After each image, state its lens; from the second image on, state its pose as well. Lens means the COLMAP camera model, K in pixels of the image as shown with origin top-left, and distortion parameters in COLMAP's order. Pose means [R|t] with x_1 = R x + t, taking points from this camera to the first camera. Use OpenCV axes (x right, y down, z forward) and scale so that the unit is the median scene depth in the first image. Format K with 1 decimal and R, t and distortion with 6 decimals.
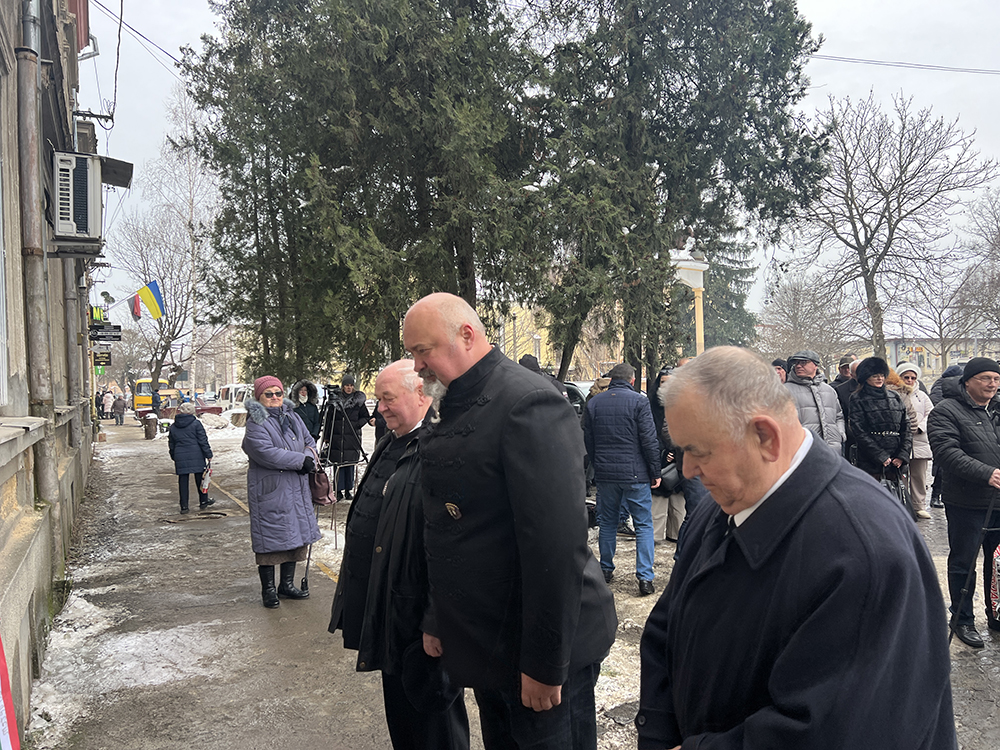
lens RADIAL K [[756.2, 0, 500.0], [0, 756.2, 375.0], [0, 0, 1]] dist [0.060420, -0.052182]
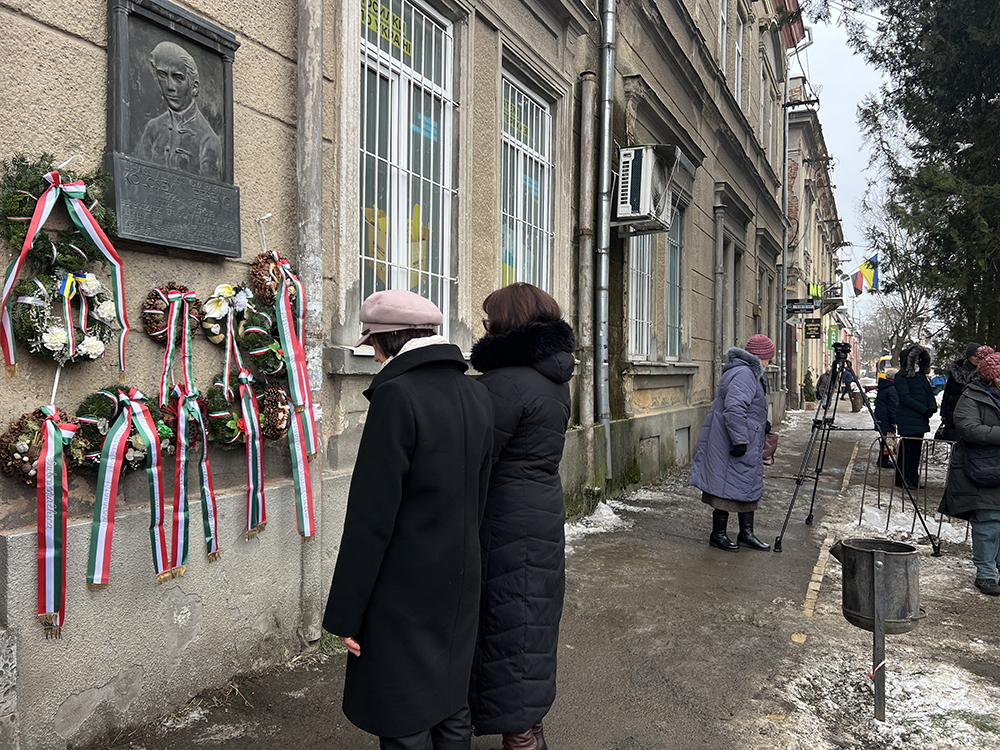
lens RADIAL K [[755.3, 0, 502.8], [0, 755.3, 361.6], [0, 0, 1]] dist [0.063867, -0.056779]
pose [[0.580717, 0.036286, -0.813297, 0.219383], [-0.030249, 0.999278, 0.022985, 0.020030], [0.813544, 0.011254, 0.581395, 0.095449]]
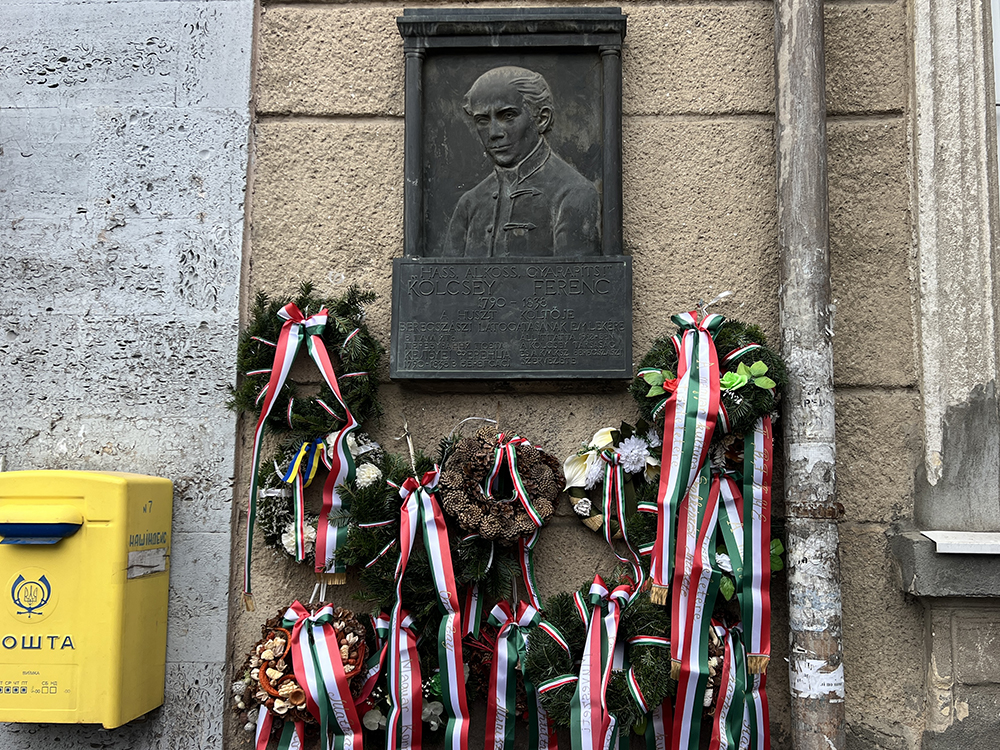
lens RADIAL K [[922.4, 0, 501.7], [0, 922.4, 405.3], [0, 0, 1]] dist [0.101595, -0.156708]
pose [[-0.480935, -0.062707, -0.874511, 0.081037], [0.010711, 0.996944, -0.077377, 0.008635], [0.876691, -0.046580, -0.478794, 0.294913]]
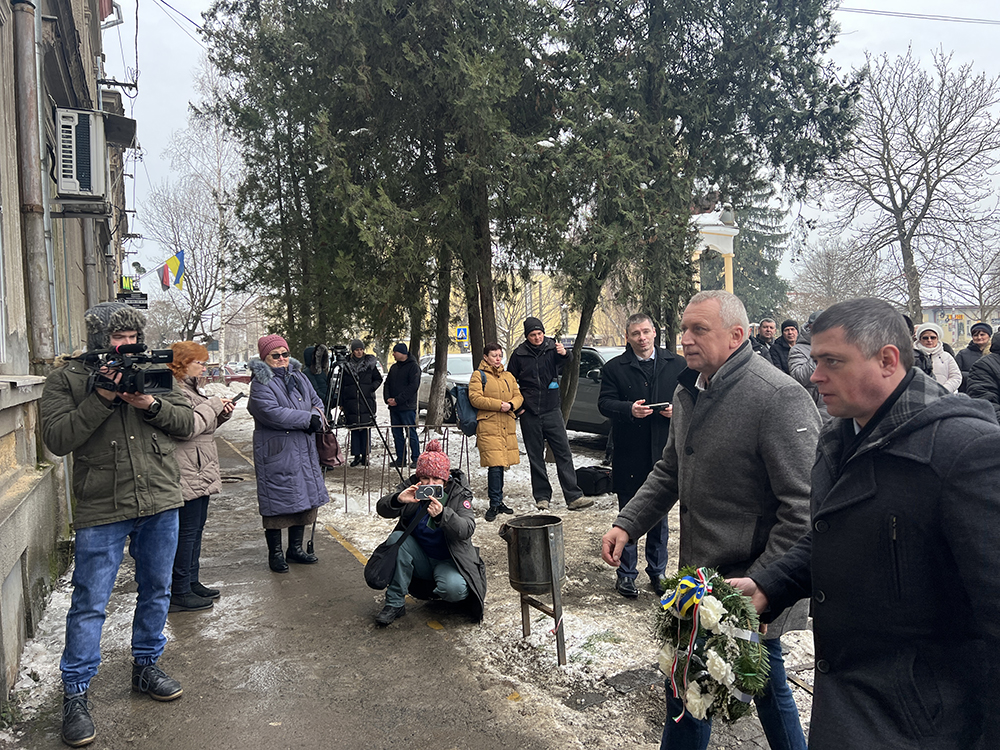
lens RADIAL K [[755.3, 0, 502.8], [0, 755.3, 361.6], [0, 0, 1]] dist [0.063867, -0.056779]
pose [[0.999318, -0.000829, -0.036920, 0.018793], [0.001577, 0.999794, 0.020252, 0.010385], [0.036895, -0.020297, 0.999113, 0.021829]]
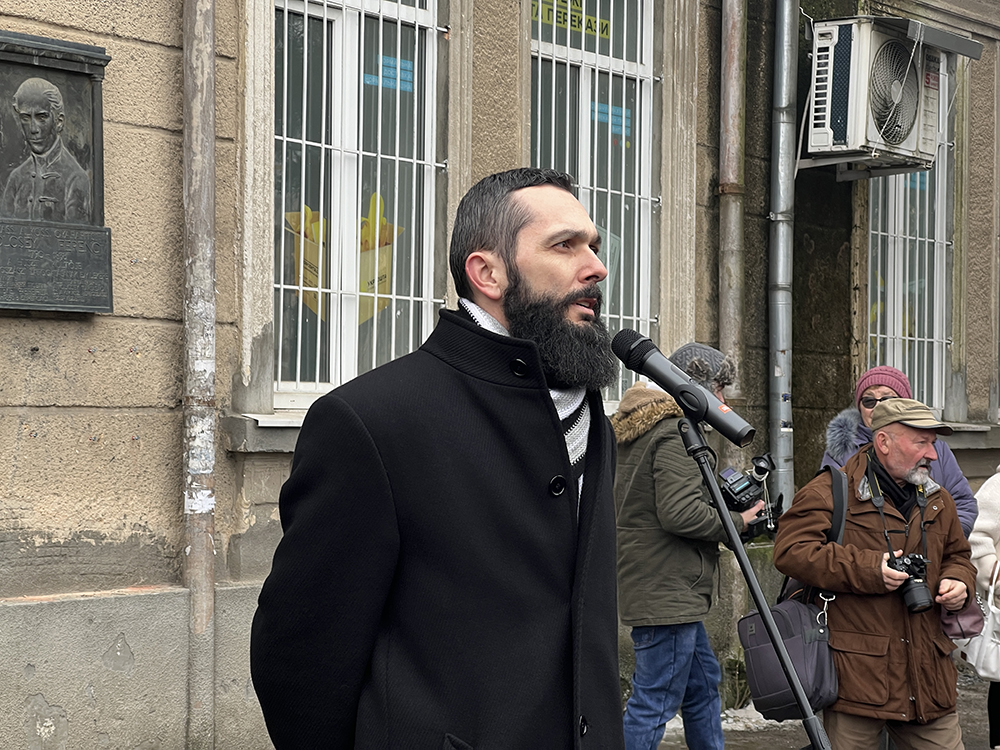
lens RADIAL K [[2243.4, 0, 500.0], [0, 2243.4, 375.0], [0, 0, 1]] dist [0.295282, -0.361839]
pose [[0.419893, 0.022727, -0.907289, 0.737165], [-0.021898, 0.999649, 0.014906, -0.009939], [0.907309, 0.013609, 0.420244, -0.034998]]
